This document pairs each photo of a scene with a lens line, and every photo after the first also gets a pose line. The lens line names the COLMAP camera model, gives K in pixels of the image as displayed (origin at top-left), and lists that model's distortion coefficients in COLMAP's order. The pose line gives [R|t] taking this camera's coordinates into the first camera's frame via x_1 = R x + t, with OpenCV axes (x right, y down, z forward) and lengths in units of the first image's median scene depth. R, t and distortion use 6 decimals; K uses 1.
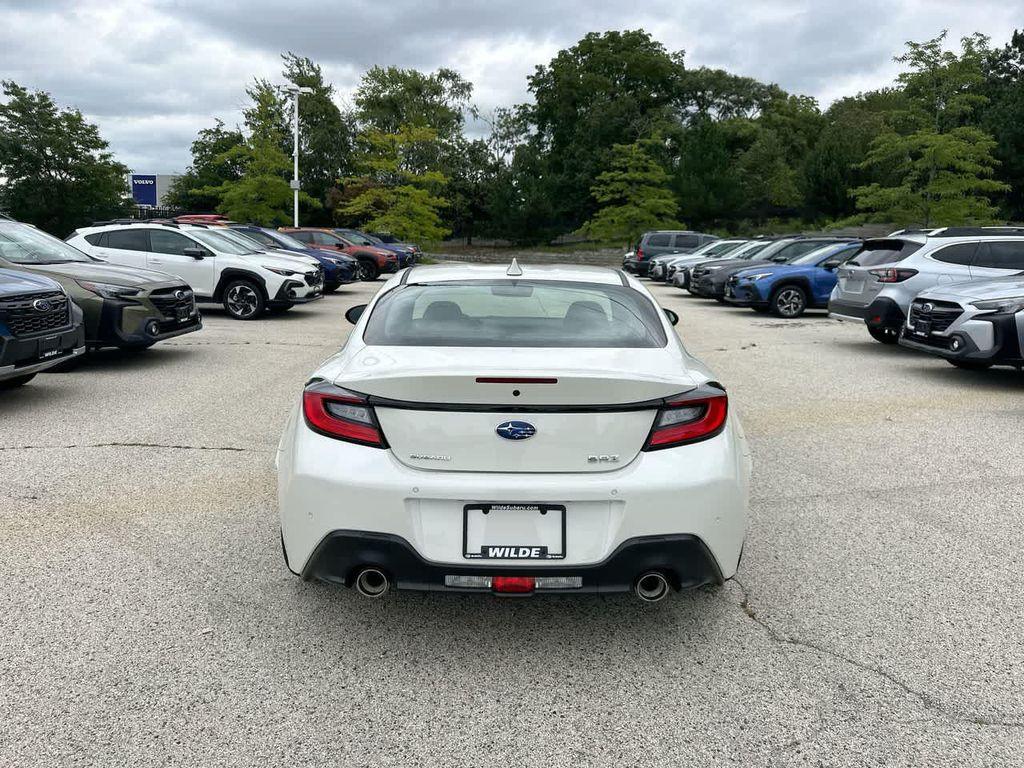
lens RADIAL K [[744.9, 0, 511.8], [0, 744.9, 400.9], [0, 0, 1]] dist [0.037075, -0.055683]
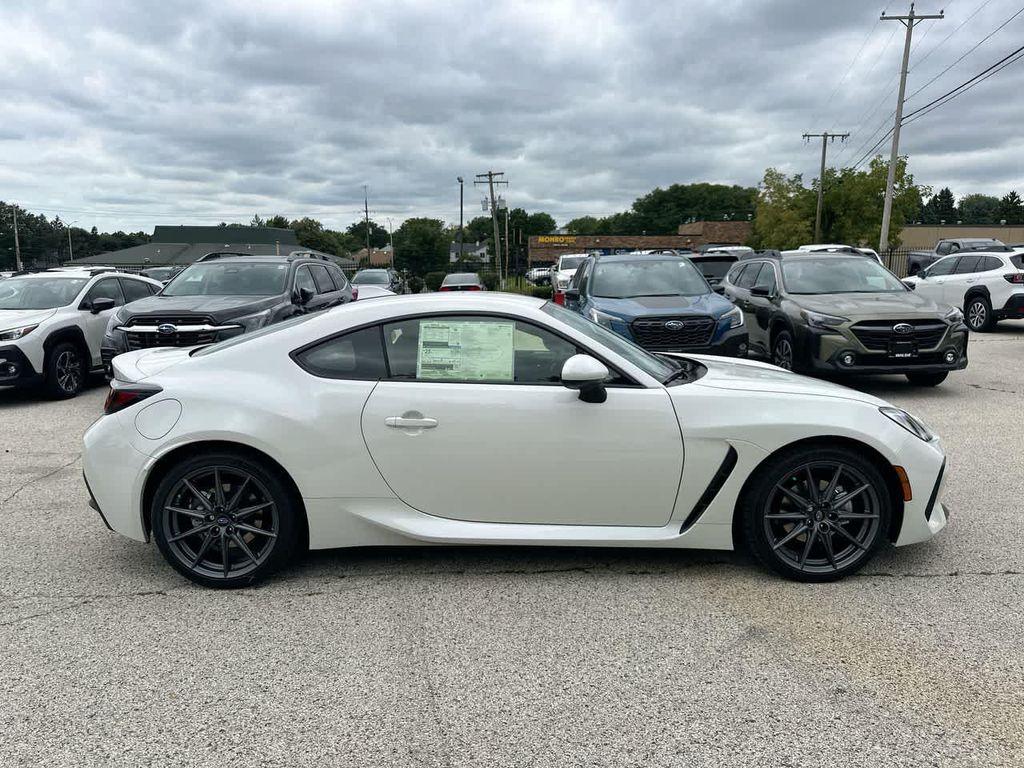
lens RADIAL K [[744.9, 0, 516.7], [0, 744.9, 400.1], [0, 0, 1]] dist [0.037075, -0.055683]
pose [[-0.042092, 0.139824, -0.989281, 0.162946], [-0.183639, 0.972207, 0.145224, -0.032415], [0.982092, 0.187784, -0.015245, 0.179457]]
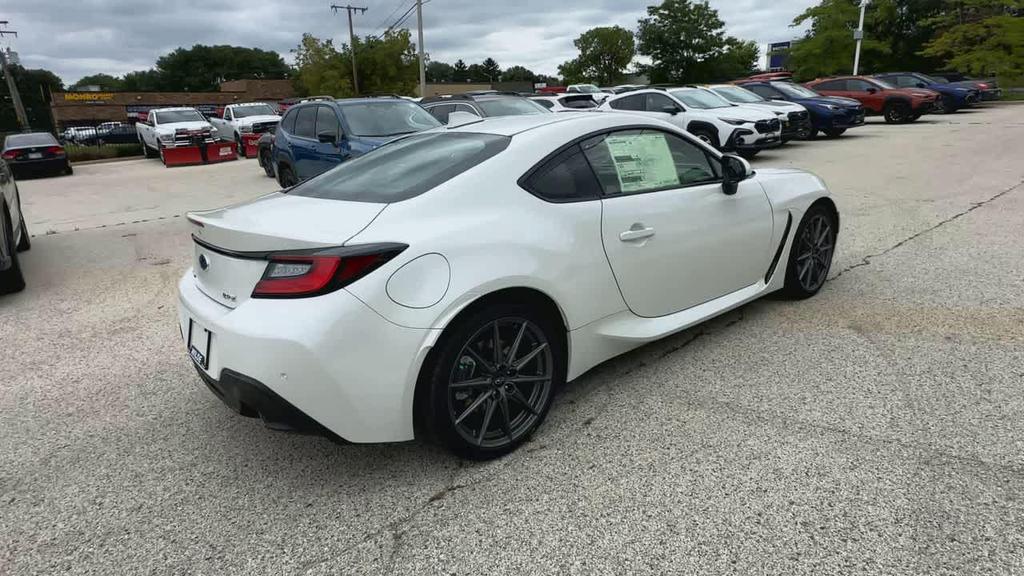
lens RADIAL K [[595.6, 0, 522.2], [0, 595.6, 300.8], [0, 0, 1]] dist [-0.014445, 0.008760]
pose [[0.636518, 0.175683, -0.750986, 0.105228], [-0.082921, 0.983656, 0.159830, -0.009654], [0.766791, -0.039462, 0.640683, 0.072411]]
